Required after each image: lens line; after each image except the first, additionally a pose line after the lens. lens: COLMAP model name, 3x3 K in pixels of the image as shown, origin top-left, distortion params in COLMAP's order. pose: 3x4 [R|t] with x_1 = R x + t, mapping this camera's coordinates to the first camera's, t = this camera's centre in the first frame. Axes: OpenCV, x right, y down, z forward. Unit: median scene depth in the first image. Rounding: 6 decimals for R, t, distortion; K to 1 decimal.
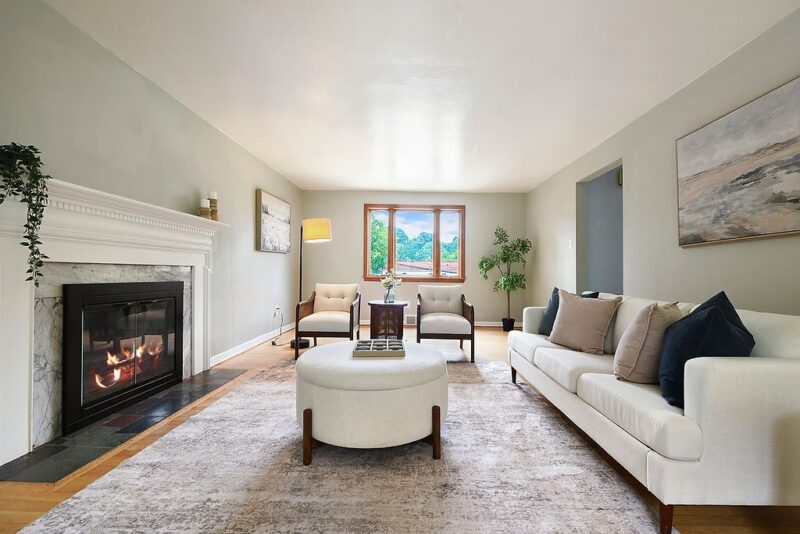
lens RADIAL K [[349.1, 0, 417.0], [0, 349.1, 278.5], [0, 0, 1]] dist [0.000246, -0.000320]
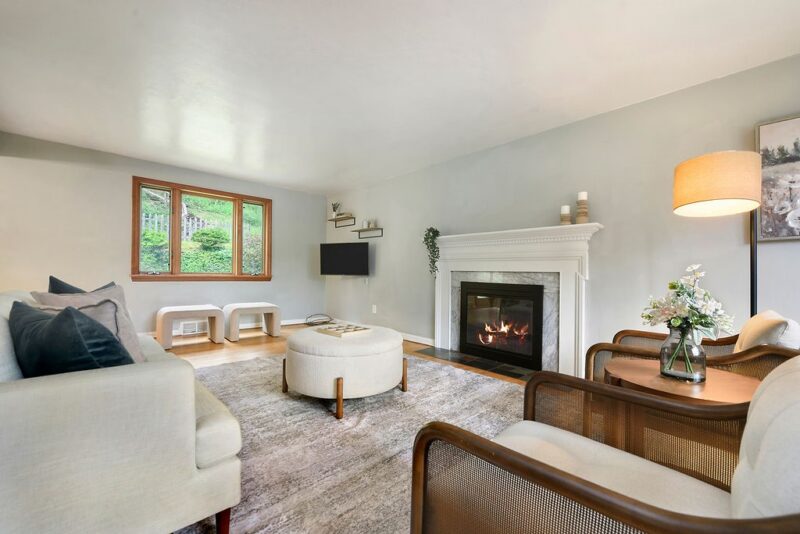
lens RADIAL K [[327.6, 0, 404.5], [0, 327.6, 269.9], [0, 0, 1]] dist [-0.000618, -0.000100]
pose [[-0.713501, -0.030158, -0.700005, 0.534127], [-0.040207, 0.999189, -0.002066, -0.028176], [0.699499, 0.026671, -0.714135, 1.807063]]
